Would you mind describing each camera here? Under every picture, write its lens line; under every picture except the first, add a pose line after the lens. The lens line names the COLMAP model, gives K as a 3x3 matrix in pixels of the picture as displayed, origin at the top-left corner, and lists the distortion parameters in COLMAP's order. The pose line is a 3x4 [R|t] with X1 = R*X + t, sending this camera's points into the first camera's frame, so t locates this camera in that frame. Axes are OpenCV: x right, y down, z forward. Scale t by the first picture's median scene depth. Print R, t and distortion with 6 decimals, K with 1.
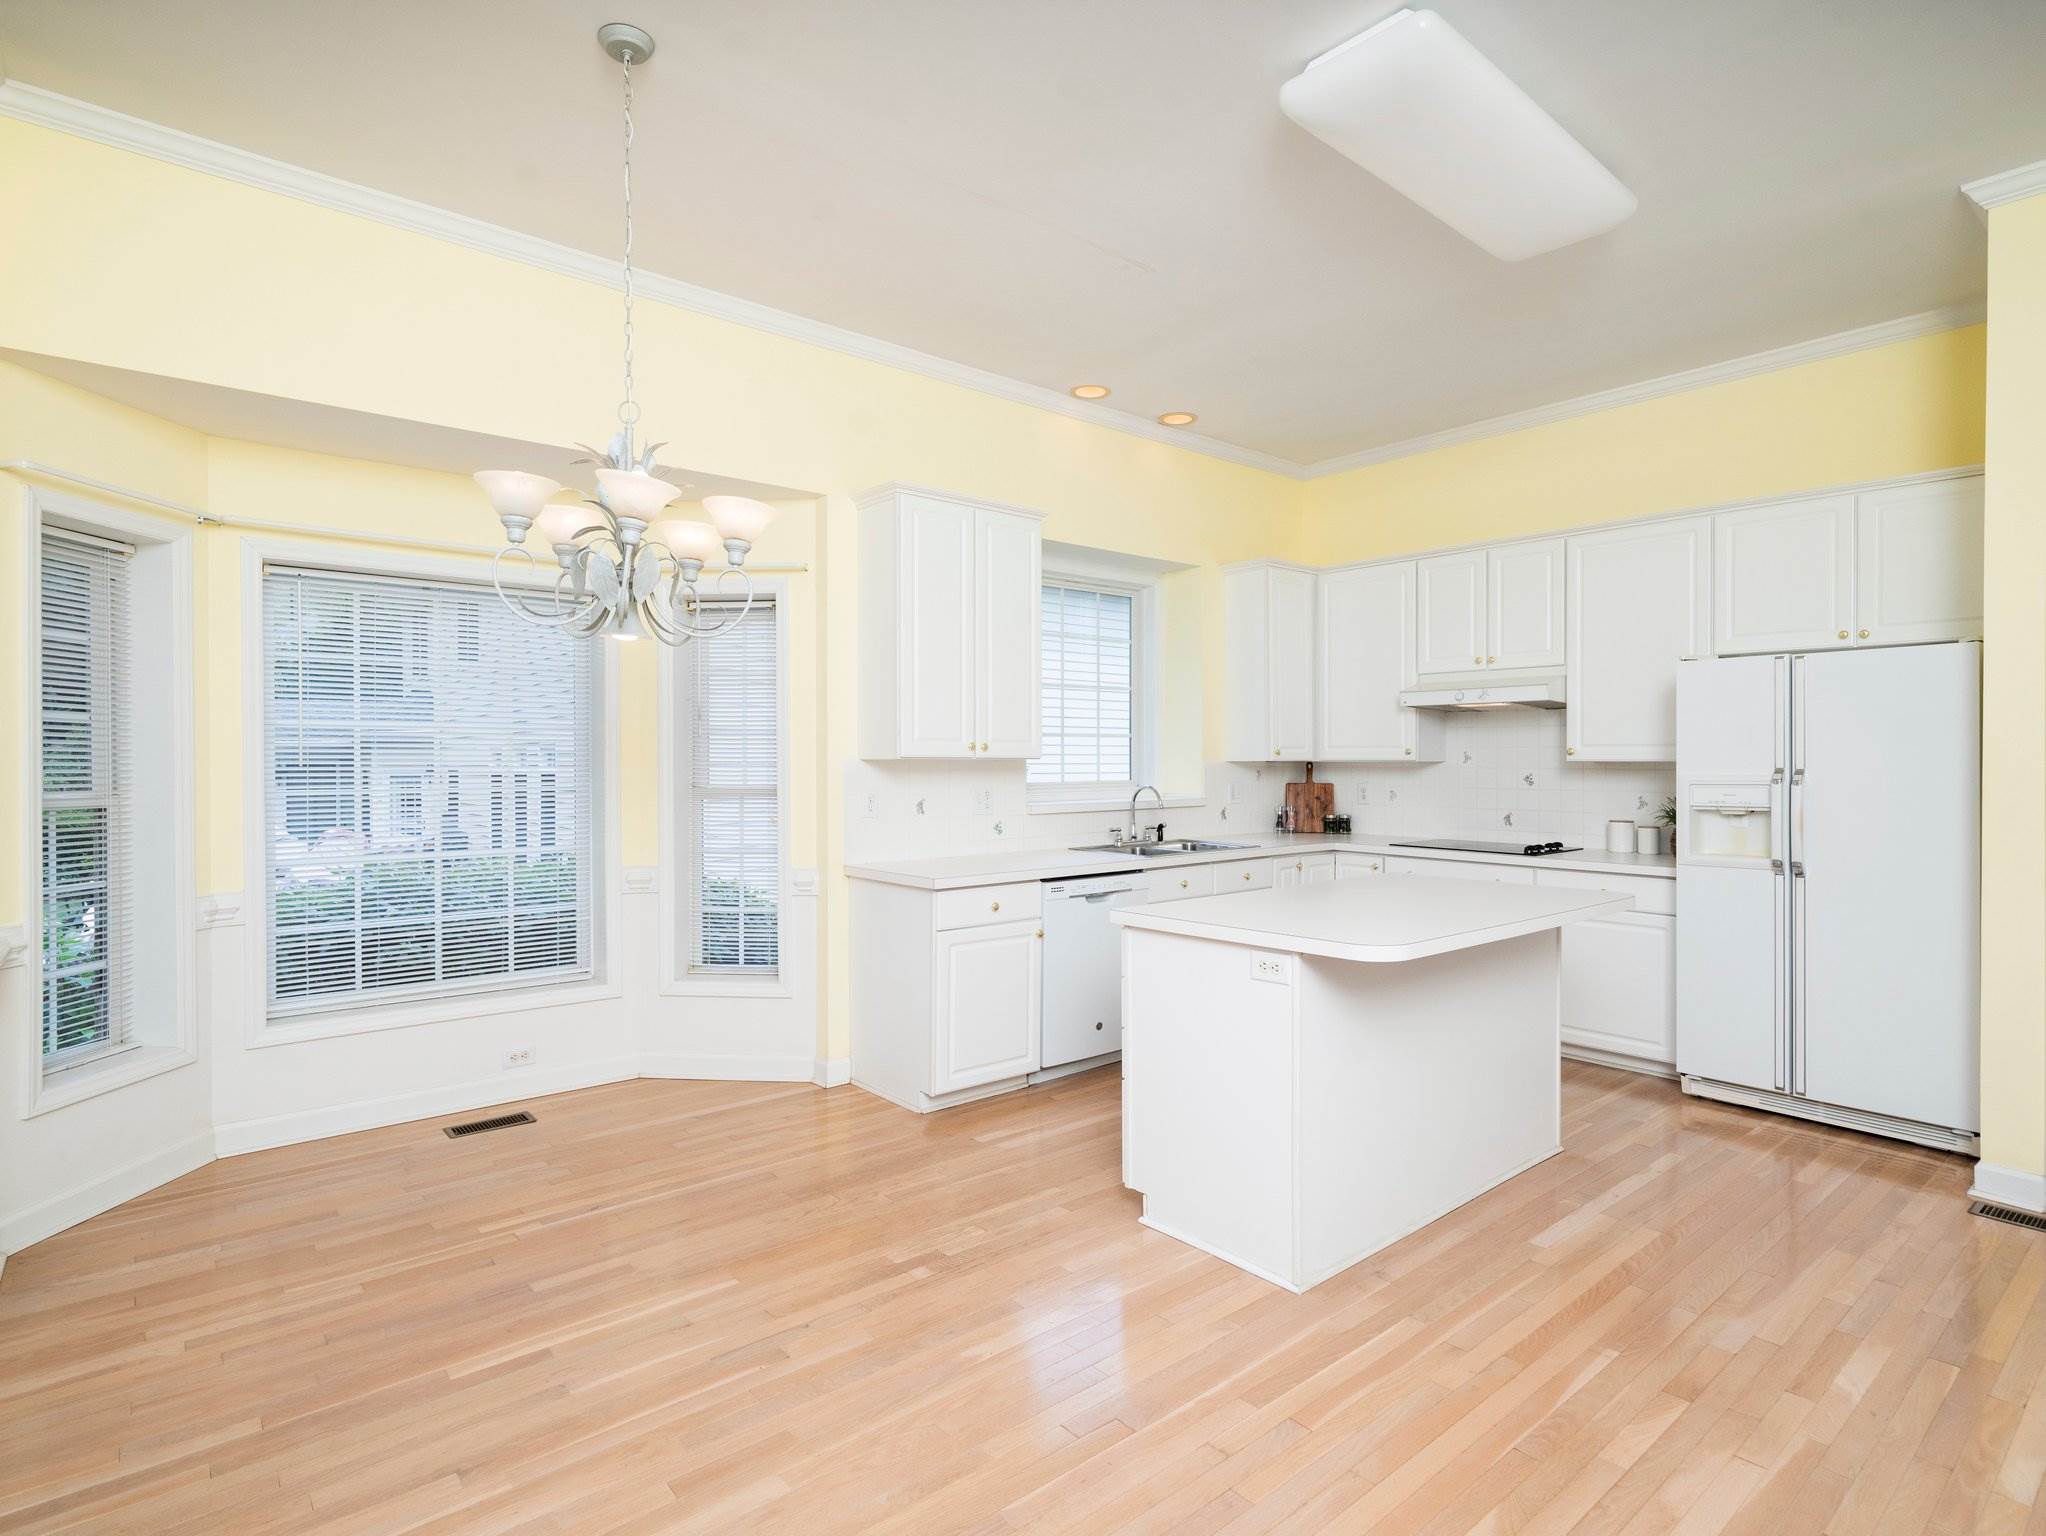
lens RADIAL K [[1081.1, 0, 1025.4], [0, 1081.1, 766.7], [0, 0, 1]] dist [0.003003, 0.000367]
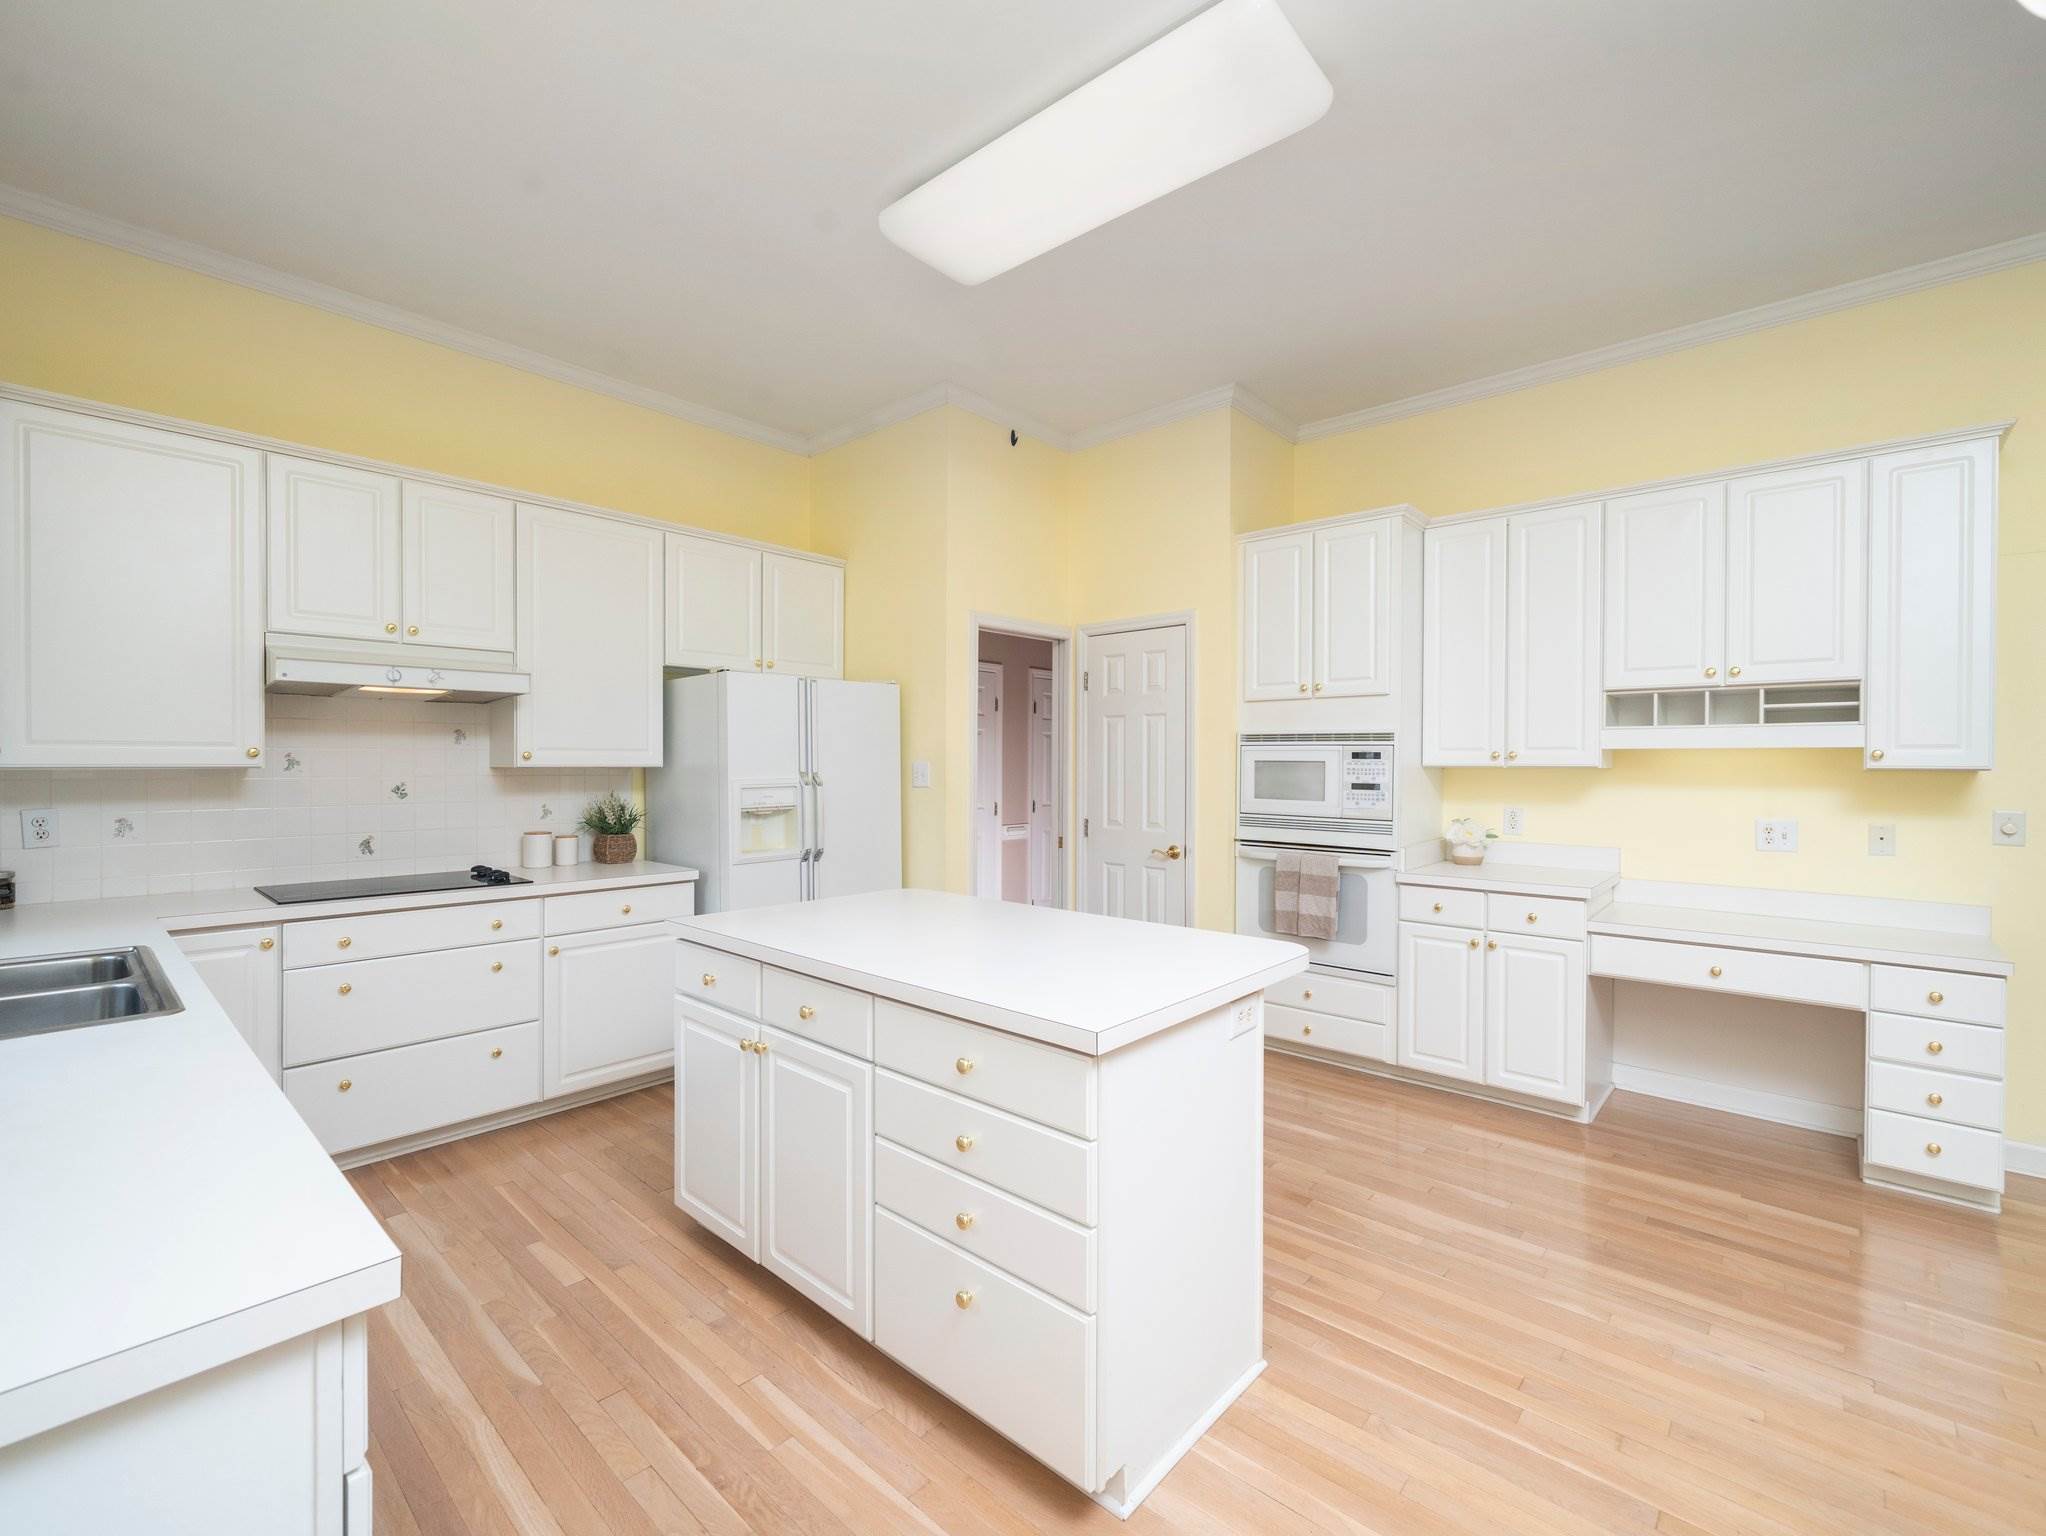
lens RADIAL K [[889.2, 0, 1023.5], [0, 889.2, 767.9], [0, 0, 1]] dist [0.002107, 0.000308]
pose [[-0.134303, -0.006786, 0.990917, -0.275303], [0.005289, 0.999957, 0.007565, -0.008641], [-0.990926, 0.006257, -0.134261, 0.794857]]
